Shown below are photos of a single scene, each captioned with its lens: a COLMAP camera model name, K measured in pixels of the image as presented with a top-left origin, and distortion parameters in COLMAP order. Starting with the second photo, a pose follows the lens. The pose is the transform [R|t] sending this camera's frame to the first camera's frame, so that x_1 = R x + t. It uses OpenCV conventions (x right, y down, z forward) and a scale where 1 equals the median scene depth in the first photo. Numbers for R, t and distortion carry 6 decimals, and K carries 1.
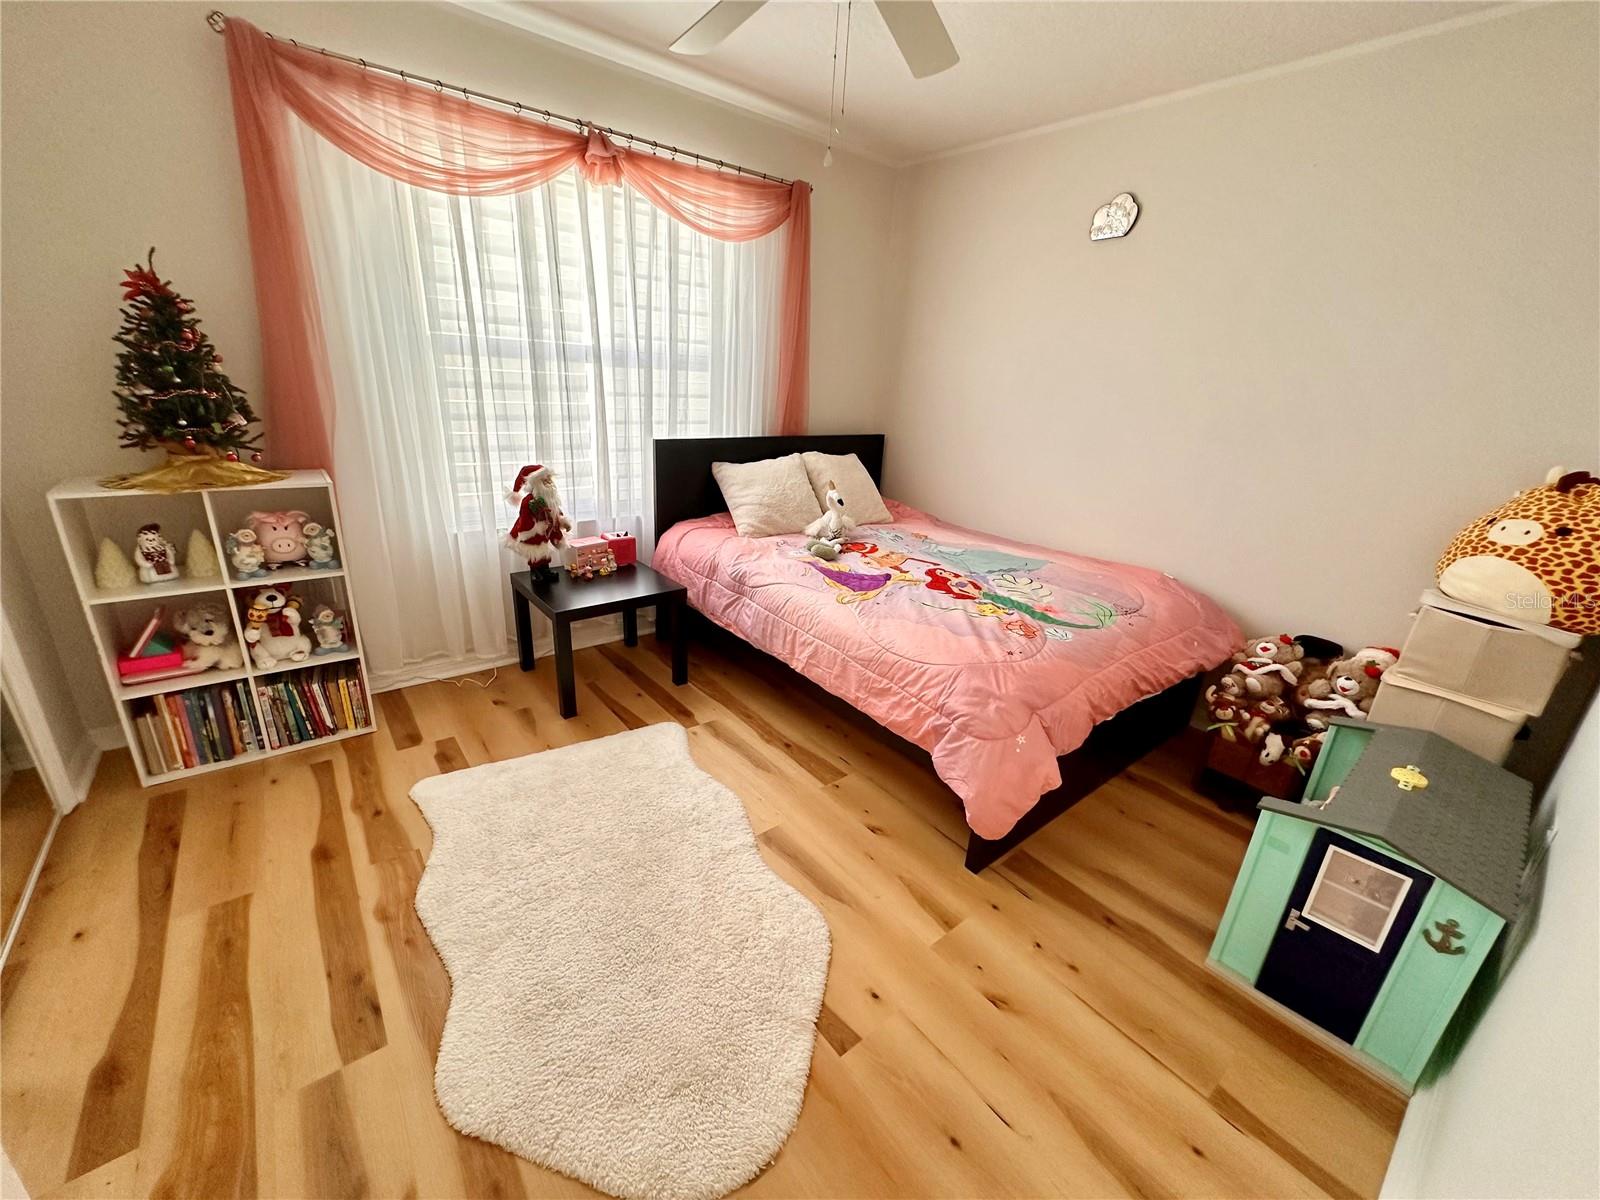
lens RADIAL K [[638.4, 0, 795.1], [0, 638.4, 599.9], [0, 0, 1]] dist [-0.002749, 0.000590]
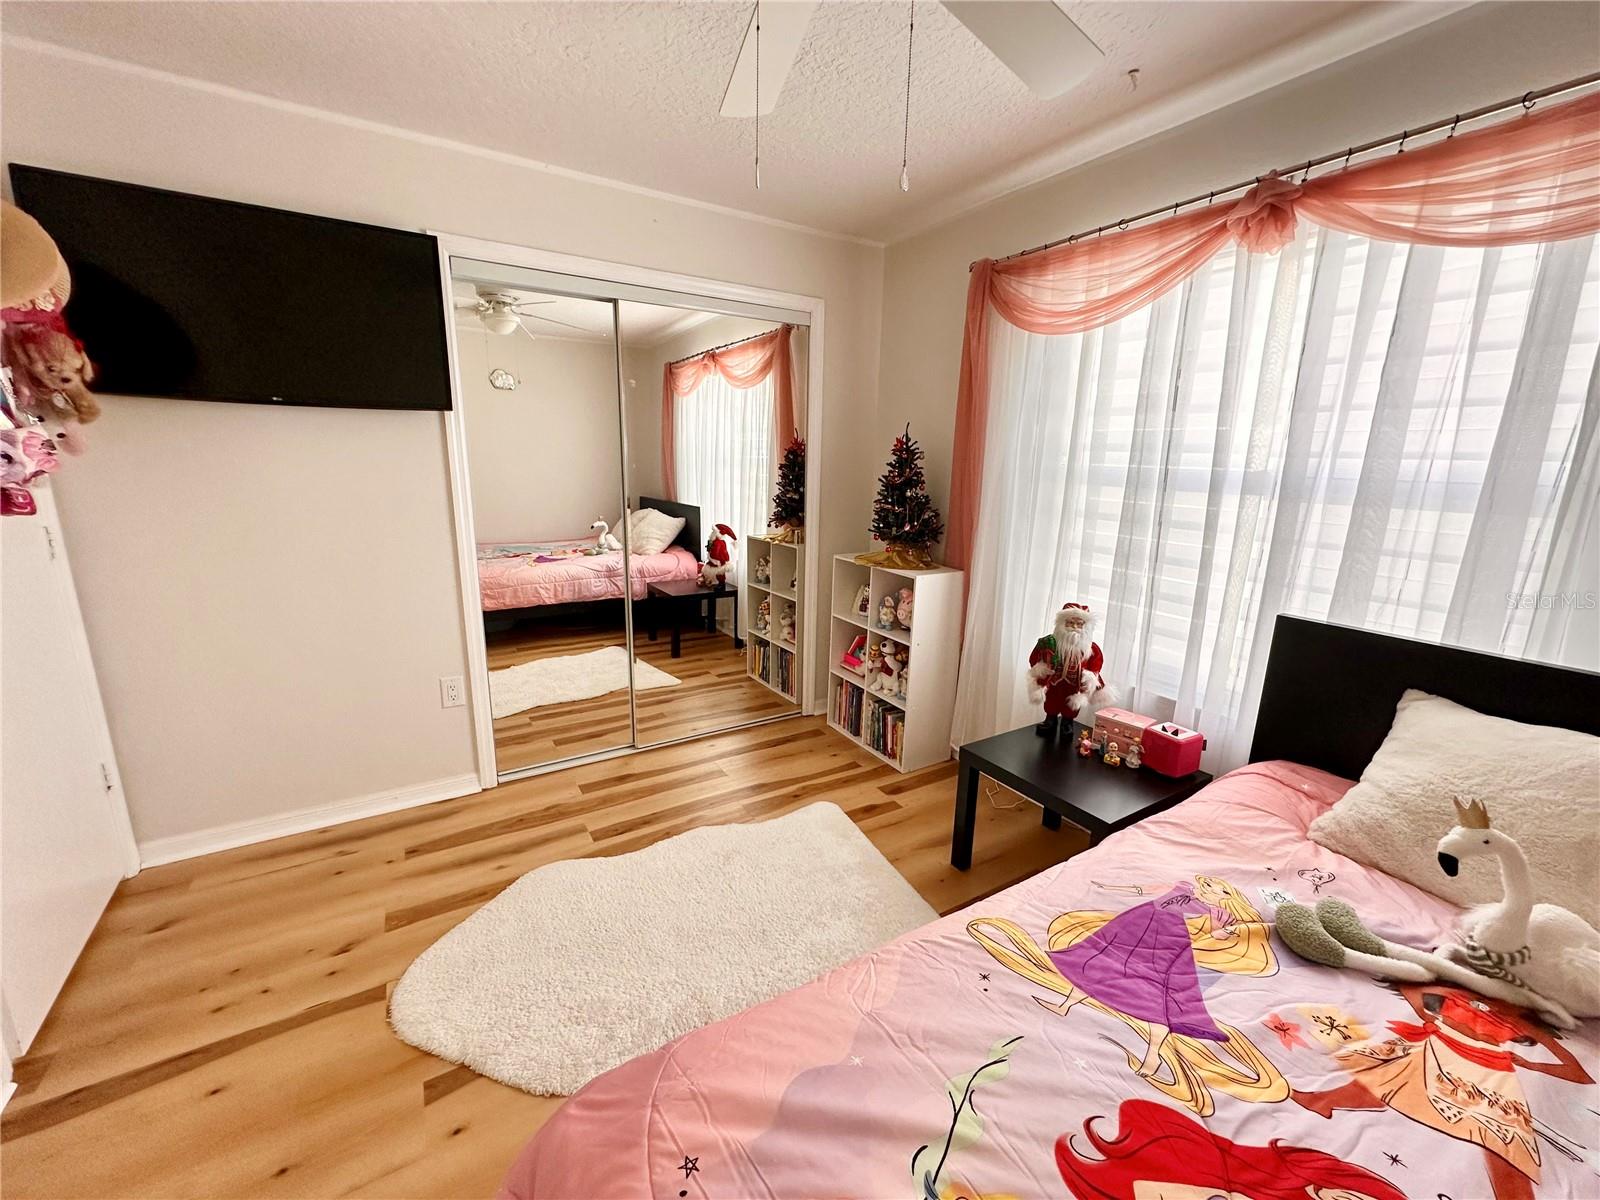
lens RADIAL K [[638.4, 0, 795.6], [0, 638.4, 594.8], [0, 0, 1]] dist [-0.002749, 0.000590]
pose [[-0.113655, 0.158577, -0.980783, 0.531216], [-0.359105, 0.913882, 0.189374, -0.273943], [0.926351, 0.373728, -0.046922, 0.750921]]
